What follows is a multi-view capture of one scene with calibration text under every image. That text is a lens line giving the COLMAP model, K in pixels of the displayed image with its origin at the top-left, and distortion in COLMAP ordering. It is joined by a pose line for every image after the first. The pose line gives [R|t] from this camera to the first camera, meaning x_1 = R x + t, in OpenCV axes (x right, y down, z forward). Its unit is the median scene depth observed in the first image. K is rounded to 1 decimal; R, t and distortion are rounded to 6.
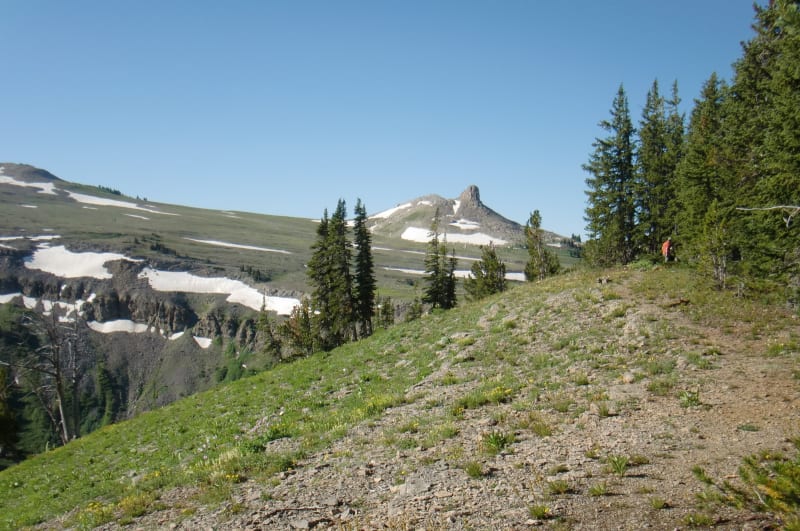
lens RADIAL K [[901.9, 0, 400.0], [0, 901.9, 265.5], [0, 0, 1]] dist [-0.357861, 0.711019]
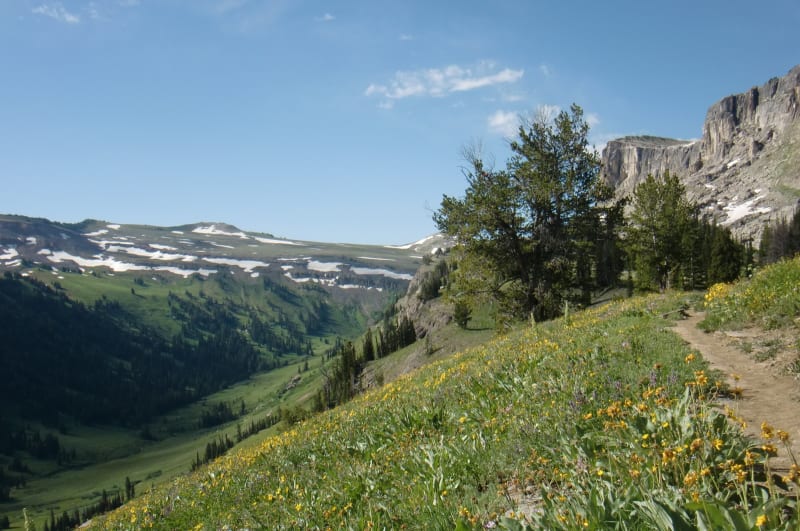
lens RADIAL K [[901.9, 0, 400.0], [0, 901.9, 265.5], [0, 0, 1]] dist [-0.357861, 0.711019]
pose [[0.998465, -0.048787, 0.026228, -0.210603], [0.049233, 0.998649, -0.016629, 0.054656], [-0.025381, 0.017895, 0.999518, -1.936480]]
